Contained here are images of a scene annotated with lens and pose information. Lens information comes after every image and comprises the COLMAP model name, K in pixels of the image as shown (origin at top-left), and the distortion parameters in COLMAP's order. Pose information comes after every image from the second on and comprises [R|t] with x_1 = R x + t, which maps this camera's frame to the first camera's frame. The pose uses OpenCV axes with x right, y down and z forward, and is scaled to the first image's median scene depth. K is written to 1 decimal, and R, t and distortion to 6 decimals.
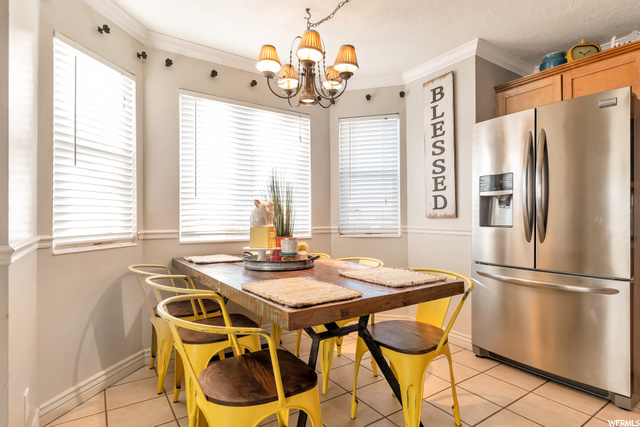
lens RADIAL K [[330.2, 0, 316.5], [0, 330.2, 215.2], [0, 0, 1]] dist [0.005932, 0.000144]
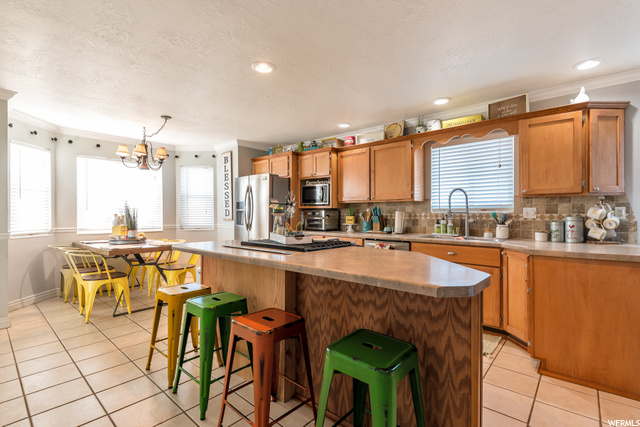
lens RADIAL K [[298.4, 0, 320.1], [0, 298.4, 215.5], [0, 0, 1]] dist [0.004622, -0.004029]
pose [[0.964963, -0.000601, 0.262385, 0.477310], [-0.001747, 0.999961, 0.008712, -0.041841], [-0.262380, -0.008865, 0.964924, -1.015679]]
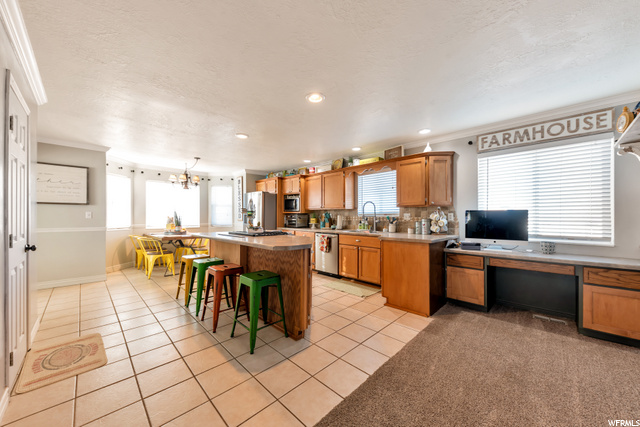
lens RADIAL K [[231.8, 0, 321.0], [0, 231.8, 217.0], [0, 0, 1]] dist [0.006809, -0.000694]
pose [[0.978079, 0.003721, 0.208199, 0.723502], [-0.004672, 0.999981, 0.004076, -0.044239], [-0.208180, -0.004960, 0.978078, -1.453145]]
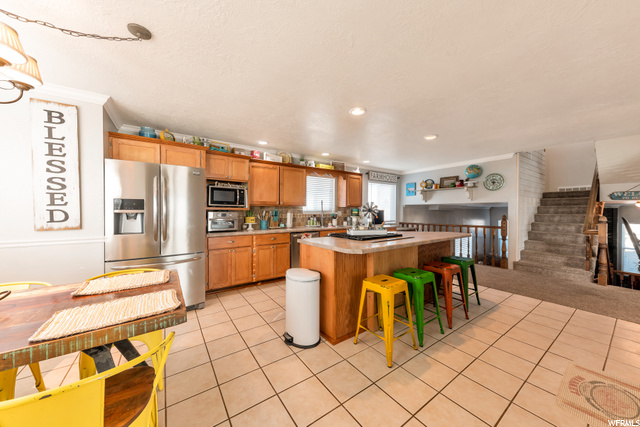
lens RADIAL K [[221.2, 0, 317.2], [0, 221.2, 211.9], [0, 0, 1]] dist [0.005703, -0.000579]
pose [[-0.024690, -0.003234, 0.999690, -0.424629], [-0.003613, 0.999989, 0.003146, -0.062881], [-0.999689, -0.003534, -0.024702, 0.161147]]
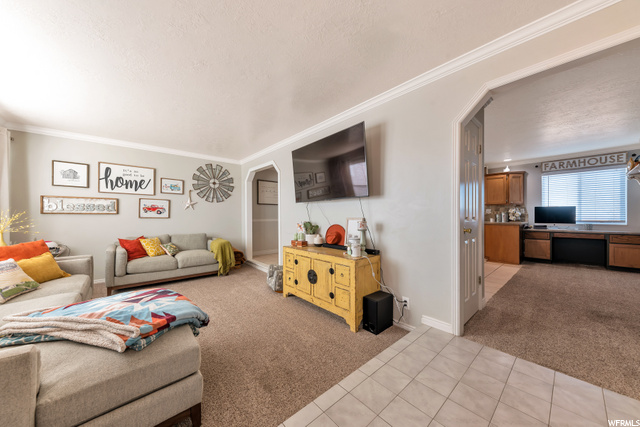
lens RADIAL K [[221.2, 0, 322.4], [0, 221.2, 217.0], [0, 0, 1]] dist [0.005703, -0.000579]
pose [[0.988165, -0.004936, 0.153315, -0.460984], [0.002955, 0.999909, 0.013147, -0.018799], [-0.153366, -0.012538, 0.988090, -2.092674]]
